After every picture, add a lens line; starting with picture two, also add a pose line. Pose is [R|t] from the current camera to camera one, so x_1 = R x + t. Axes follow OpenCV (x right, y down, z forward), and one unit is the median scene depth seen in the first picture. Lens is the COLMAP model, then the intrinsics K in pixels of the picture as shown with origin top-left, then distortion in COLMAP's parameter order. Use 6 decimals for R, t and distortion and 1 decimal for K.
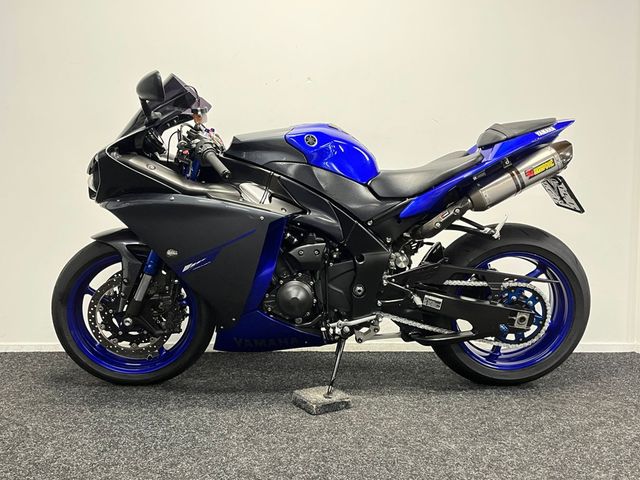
lens RADIAL K [[563.2, 0, 324.4], [0, 563.2, 244.8], [0, 0, 1]] dist [0.036576, -0.018616]
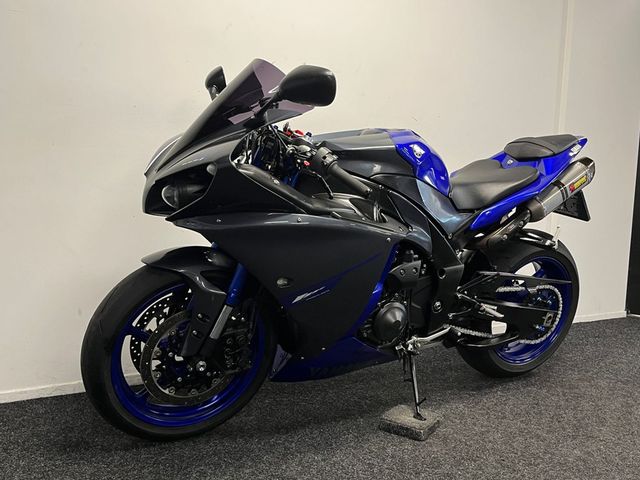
lens RADIAL K [[563.2, 0, 325.9], [0, 563.2, 244.6], [0, 0, 1]] dist [0.036576, -0.018616]
pose [[0.899391, -0.032089, 0.435966, -0.533867], [0.002383, 0.997647, 0.068514, -0.091082], [-0.437139, -0.060582, 0.897351, 0.211719]]
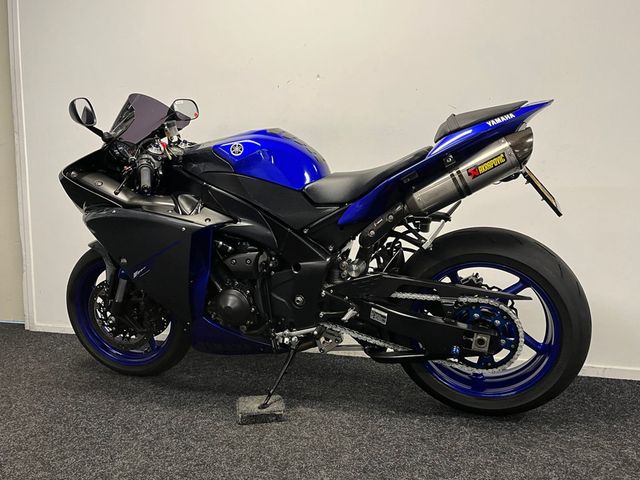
lens RADIAL K [[561.0, 0, 321.4], [0, 561.0, 238.5], [0, 0, 1]] dist [0.040601, -0.033695]
pose [[0.926476, 0.000732, -0.376353, 0.458022], [0.008699, 0.999689, 0.023360, -0.047154], [0.376253, -0.024916, 0.926182, 0.126721]]
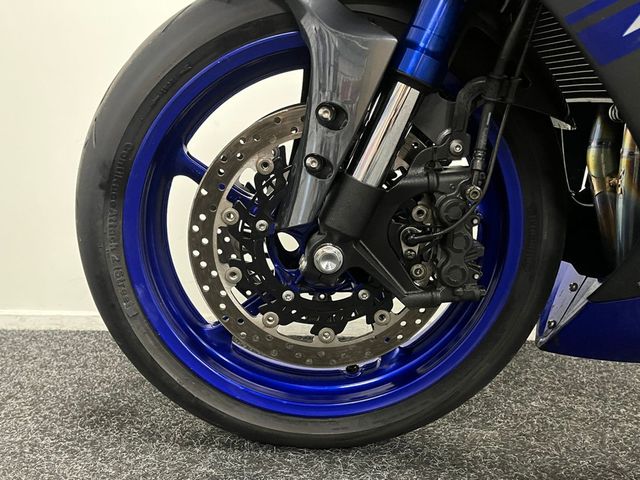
lens RADIAL K [[561.0, 0, 315.7], [0, 561.0, 234.3], [0, 0, 1]] dist [0.040601, -0.033695]
pose [[0.998236, 0.009015, -0.058690, -0.337830], [-0.006365, 0.998959, 0.045180, 0.110858], [0.059036, -0.044726, 0.997253, 0.712924]]
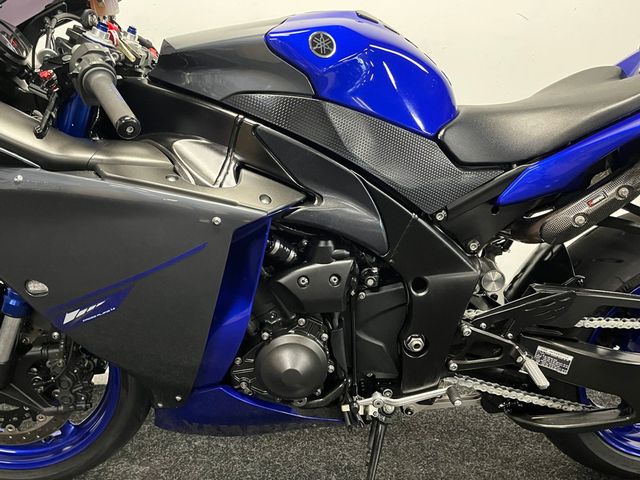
lens RADIAL K [[561.0, 0, 314.4], [0, 561.0, 242.7], [0, 0, 1]] dist [0.040601, -0.033695]
pose [[0.999583, -0.002821, -0.028732, -0.016799], [0.006402, 0.992094, 0.125330, -0.077441], [0.028151, -0.125462, 0.991699, 0.491608]]
